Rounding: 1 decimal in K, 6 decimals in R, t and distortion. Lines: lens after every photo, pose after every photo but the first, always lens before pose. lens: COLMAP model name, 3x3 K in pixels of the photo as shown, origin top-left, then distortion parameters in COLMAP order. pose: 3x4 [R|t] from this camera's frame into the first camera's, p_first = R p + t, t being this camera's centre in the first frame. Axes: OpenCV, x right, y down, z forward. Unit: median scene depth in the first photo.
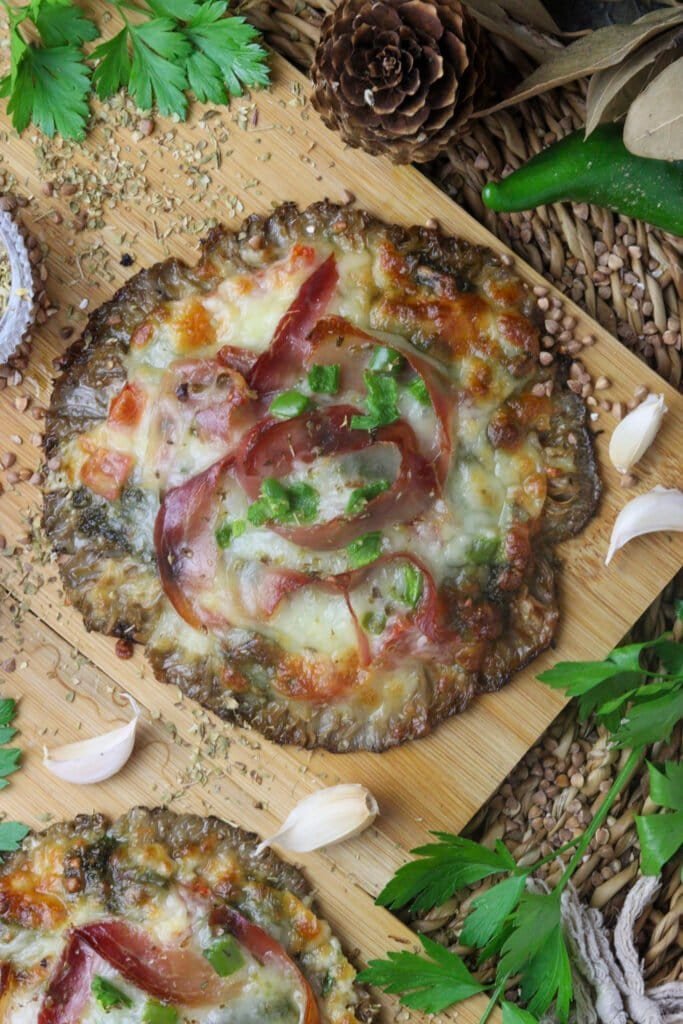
lens RADIAL K [[2211.4, 0, 341.5], [0, 2211.4, 512.0], [0, 0, 1]] dist [0.033979, -0.253044]
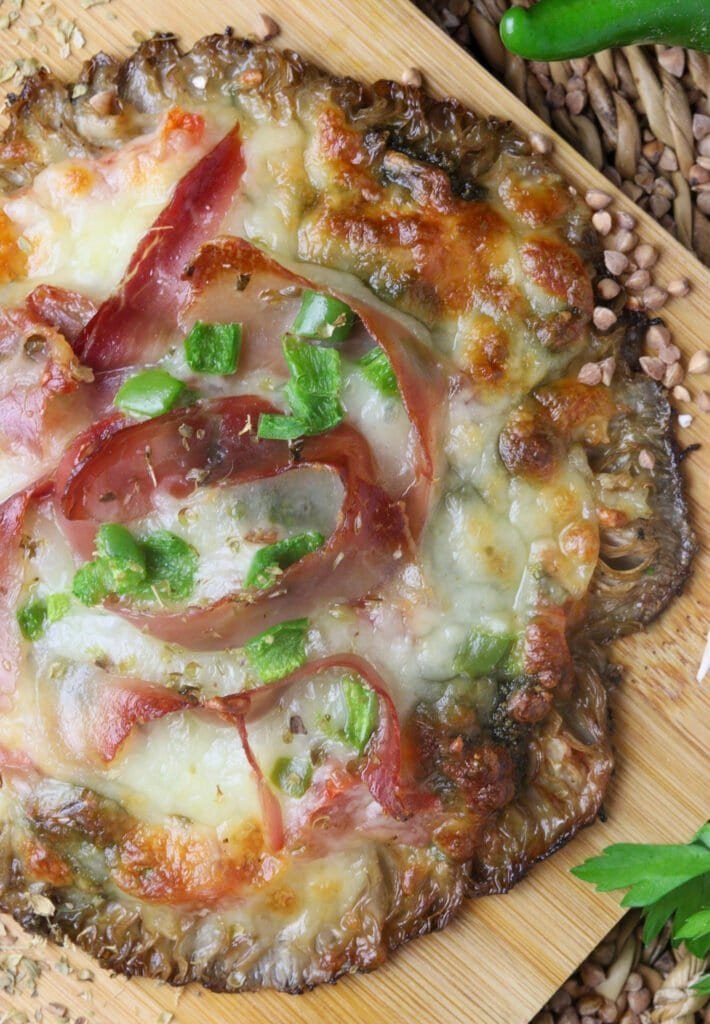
lens RADIAL K [[2484.8, 0, 355.0], [0, 2484.8, 512.0], [0, 0, 1]] dist [0.012097, -0.013876]
pose [[0.999715, 0.023779, -0.002066, 0.030499], [-0.023647, 0.998486, 0.049667, -0.050111], [0.003244, -0.049604, 0.998764, 0.355637]]
